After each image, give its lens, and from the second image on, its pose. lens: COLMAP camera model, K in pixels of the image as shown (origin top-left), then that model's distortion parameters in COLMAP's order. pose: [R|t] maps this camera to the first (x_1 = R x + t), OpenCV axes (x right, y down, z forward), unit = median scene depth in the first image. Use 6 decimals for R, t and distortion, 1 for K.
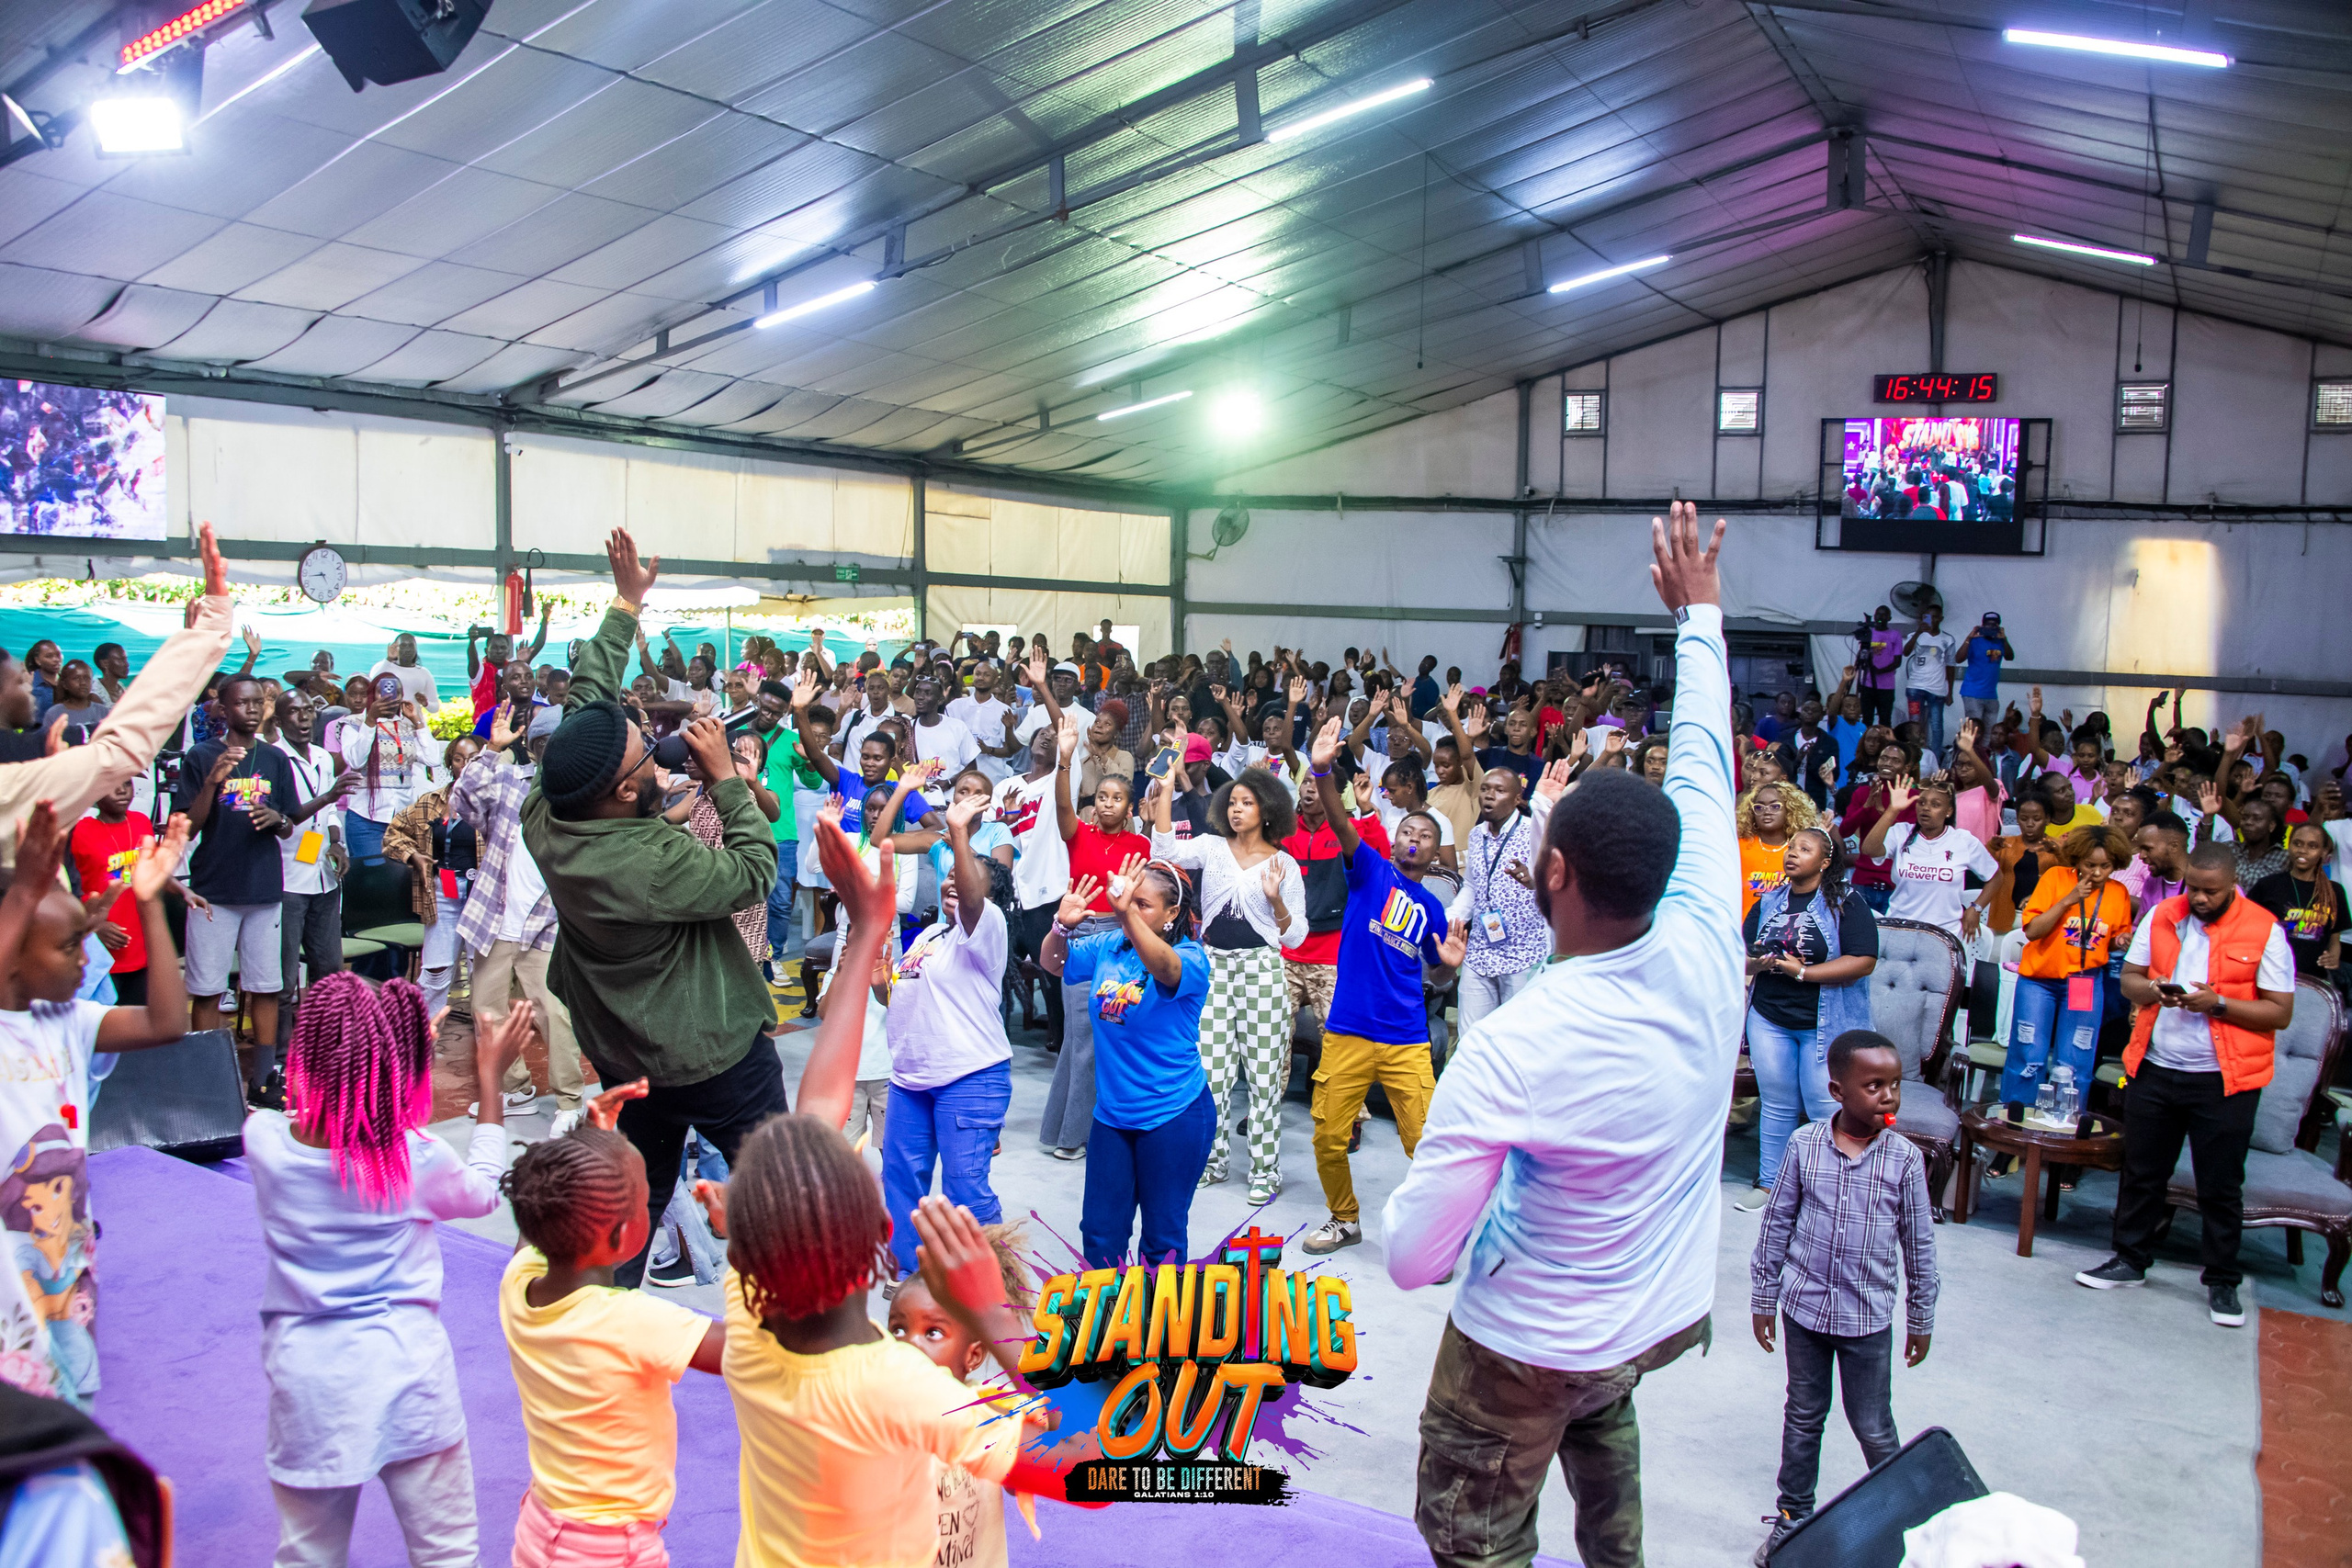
lens RADIAL K [[1898.1, 0, 1163.9], [0, 1898.1, 796.9], [0, 0, 1]] dist [-0.143397, 0.083273]
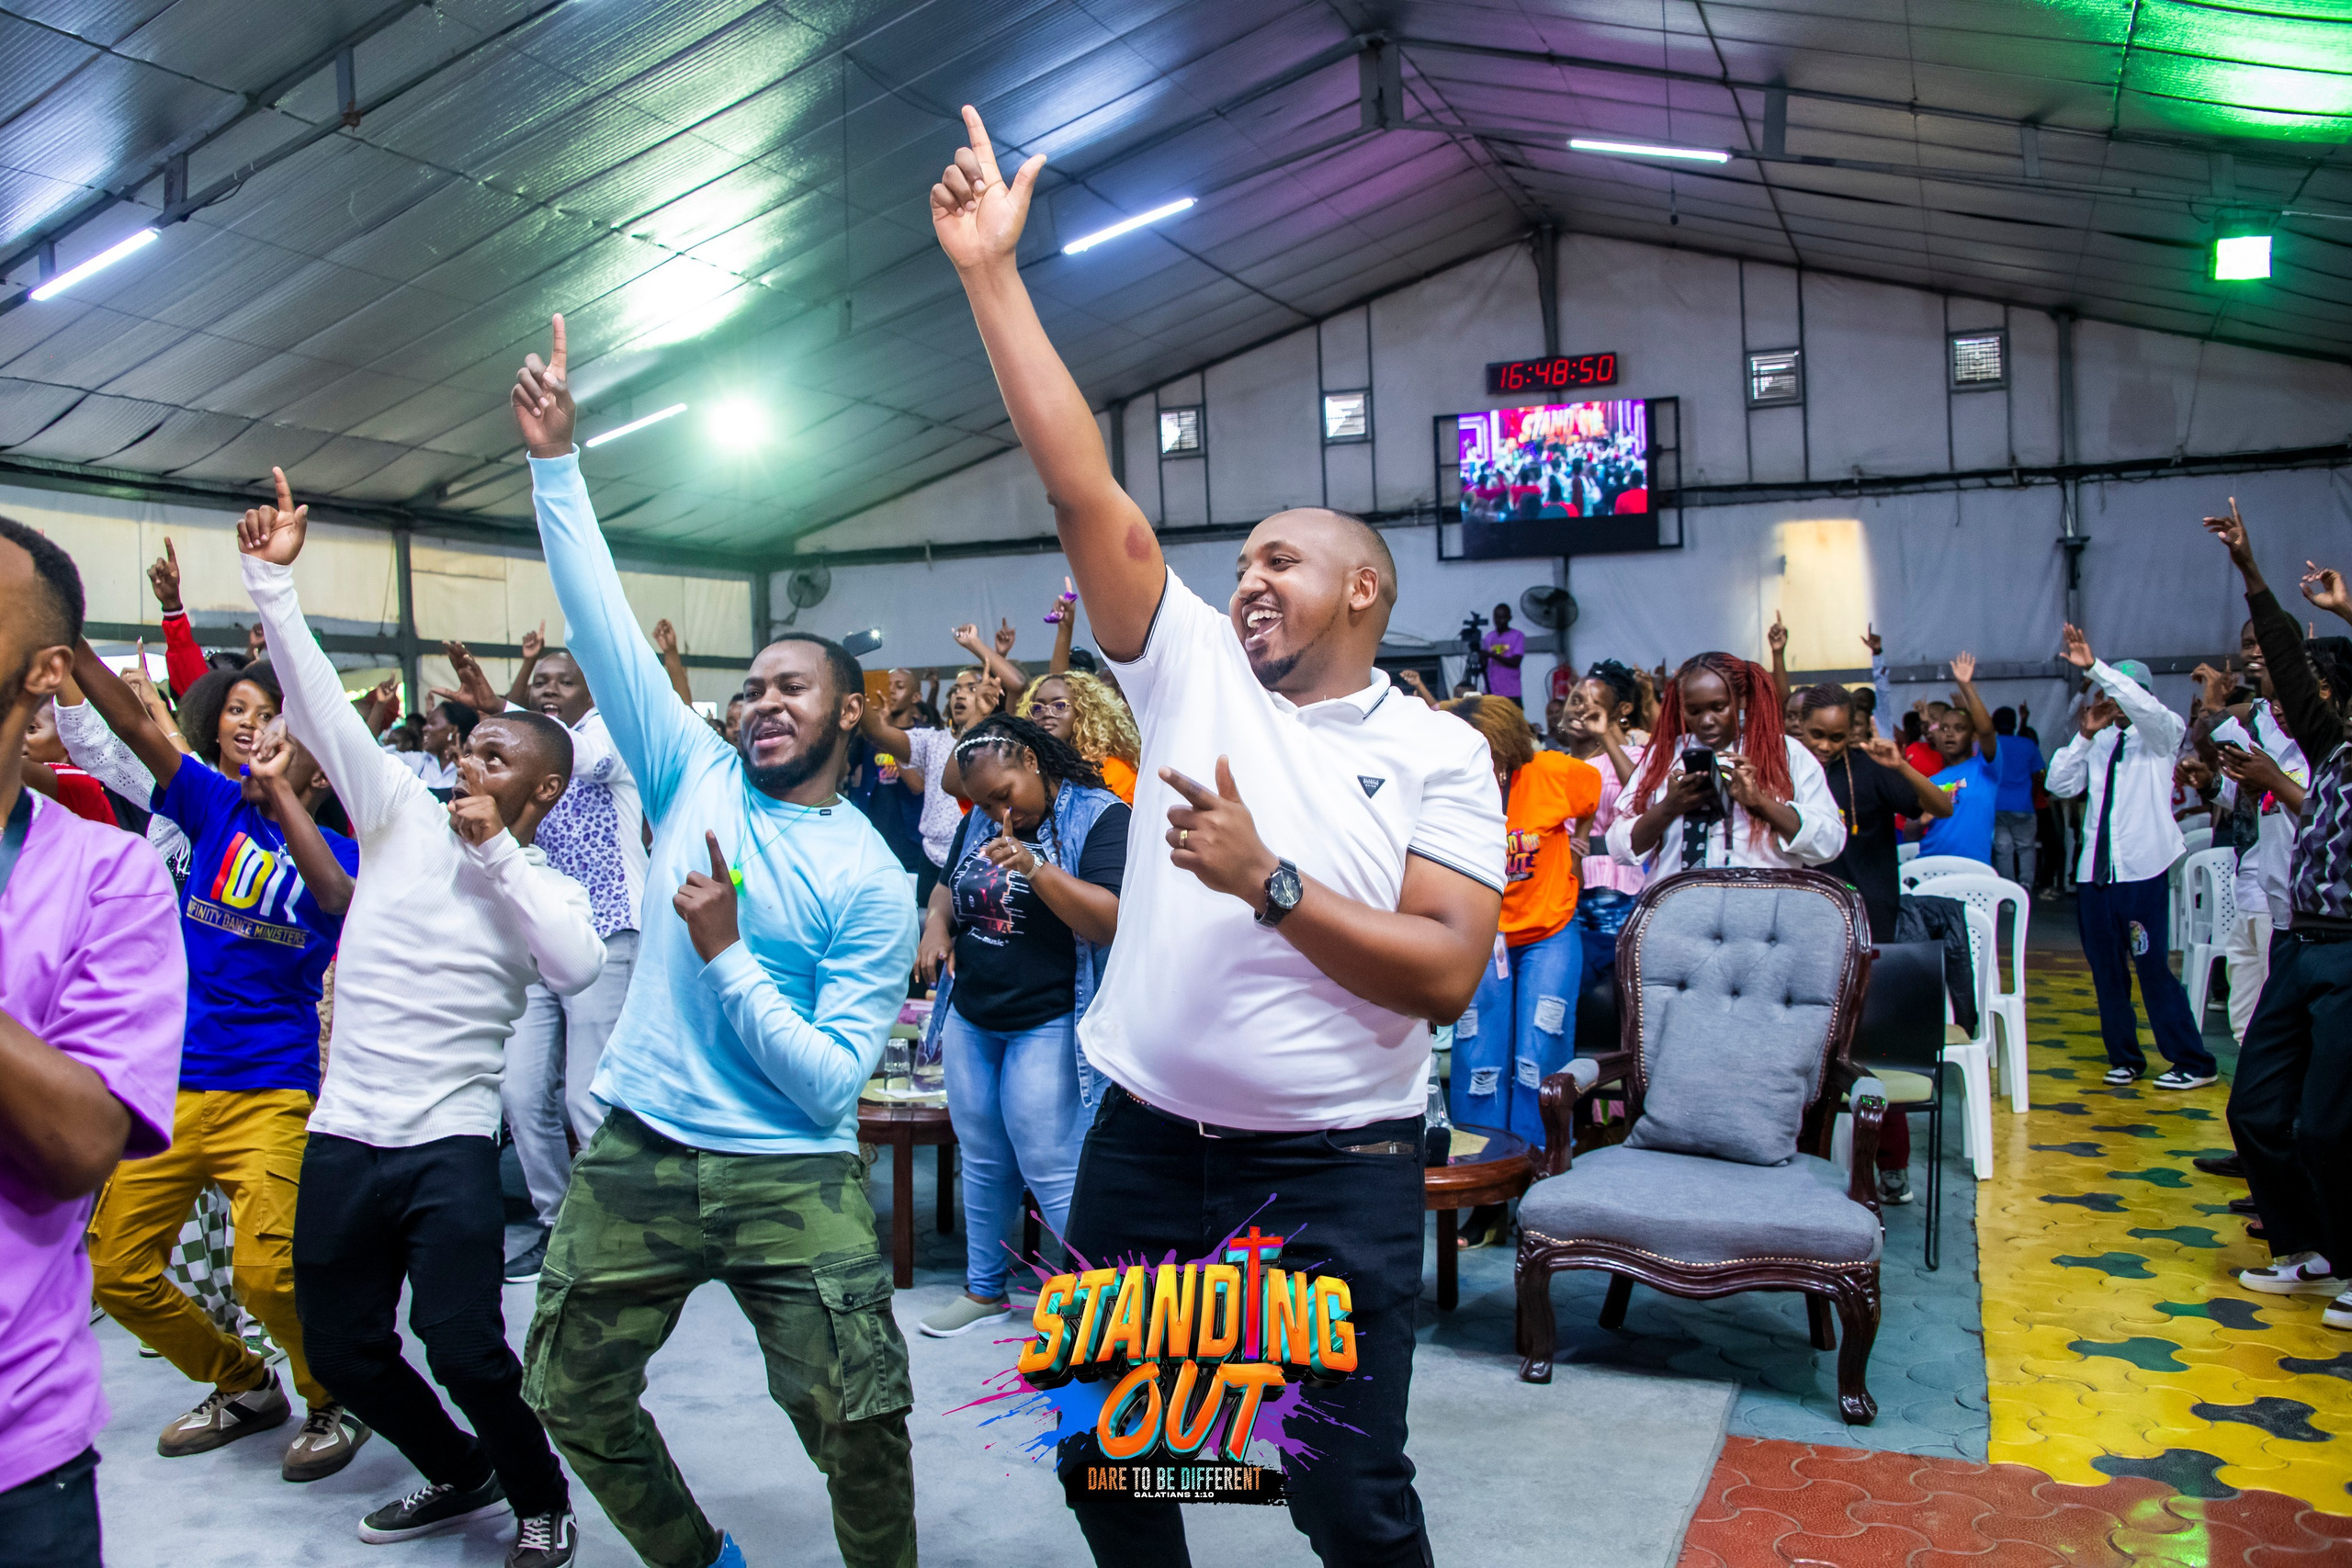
lens RADIAL K [[1898.1, 0, 1163.9], [0, 1898.1, 796.9], [0, 0, 1]] dist [-0.143397, 0.083273]
pose [[0.991786, -0.060158, 0.112876, 0.115482], [0.068163, 0.995323, -0.068451, 0.034675], [-0.108231, 0.075583, 0.991248, 0.129884]]
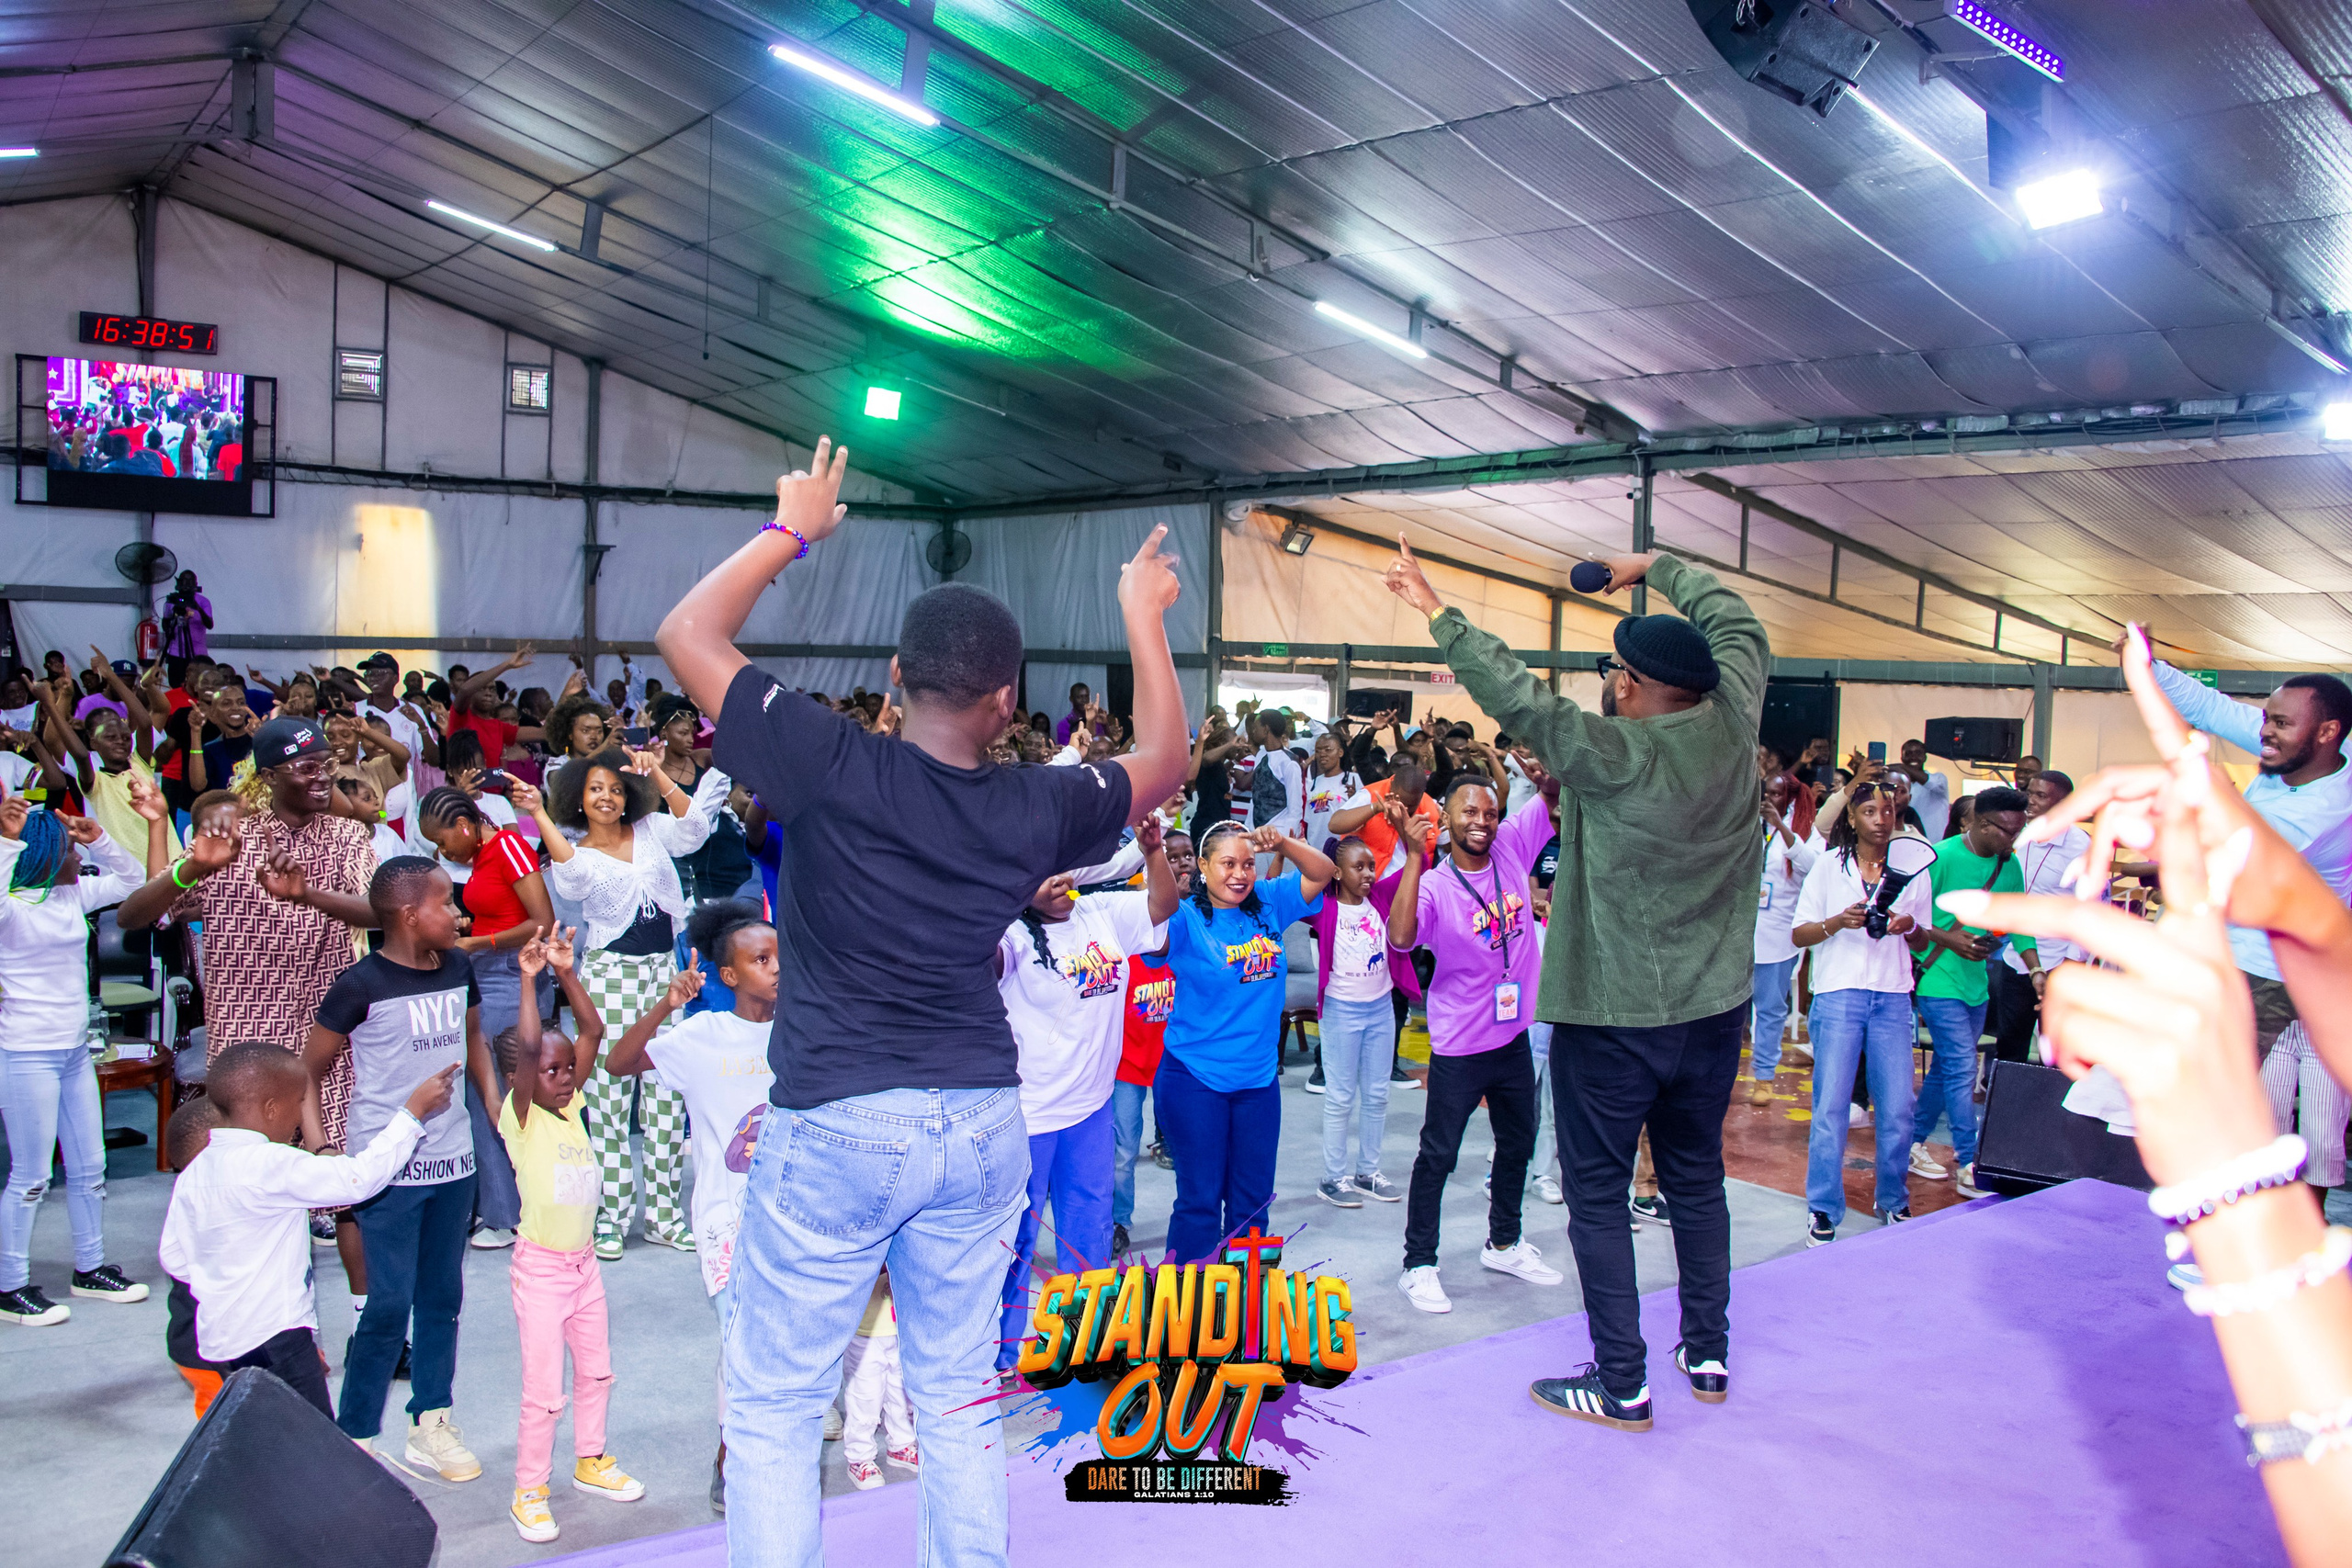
lens RADIAL K [[1937.5, 0, 1176.0], [0, 1937.5, 784.0], [0, 0, 1]] dist [-0.121508, 0.072022]
pose [[0.404342, -0.079830, 0.911117, -0.251185], [0.072861, 0.995829, 0.054918, -0.010401], [-0.911701, 0.044180, 0.408472, 0.158001]]
